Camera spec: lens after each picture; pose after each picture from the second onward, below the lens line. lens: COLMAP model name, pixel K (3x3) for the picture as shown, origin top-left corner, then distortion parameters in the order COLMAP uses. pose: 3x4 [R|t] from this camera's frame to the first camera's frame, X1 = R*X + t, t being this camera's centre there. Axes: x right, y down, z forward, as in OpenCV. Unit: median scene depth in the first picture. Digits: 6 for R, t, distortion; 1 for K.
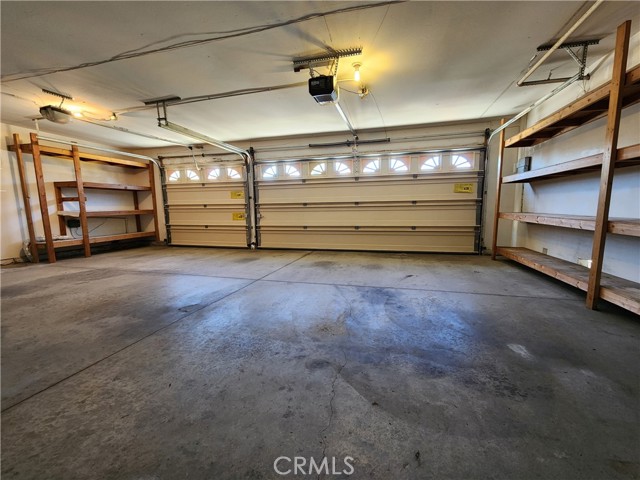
lens RADIAL K [[261.2, 0, 323.5], [0, 261.2, 240.4], [0, 0, 1]] dist [0.000866, -0.000880]
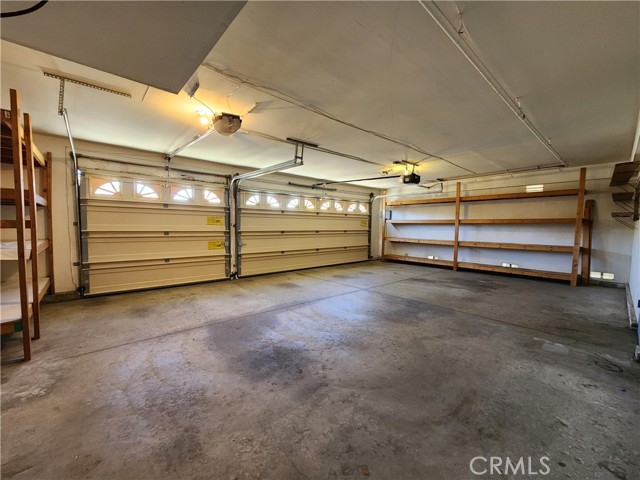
lens RADIAL K [[261.2, 0, 322.8], [0, 261.2, 239.8], [0, 0, 1]] dist [0.000866, -0.000880]
pose [[0.565328, -0.024550, 0.824501, -0.893778], [0.086937, 0.995763, -0.029960, -0.054282], [-0.820272, 0.088616, 0.565067, 0.212816]]
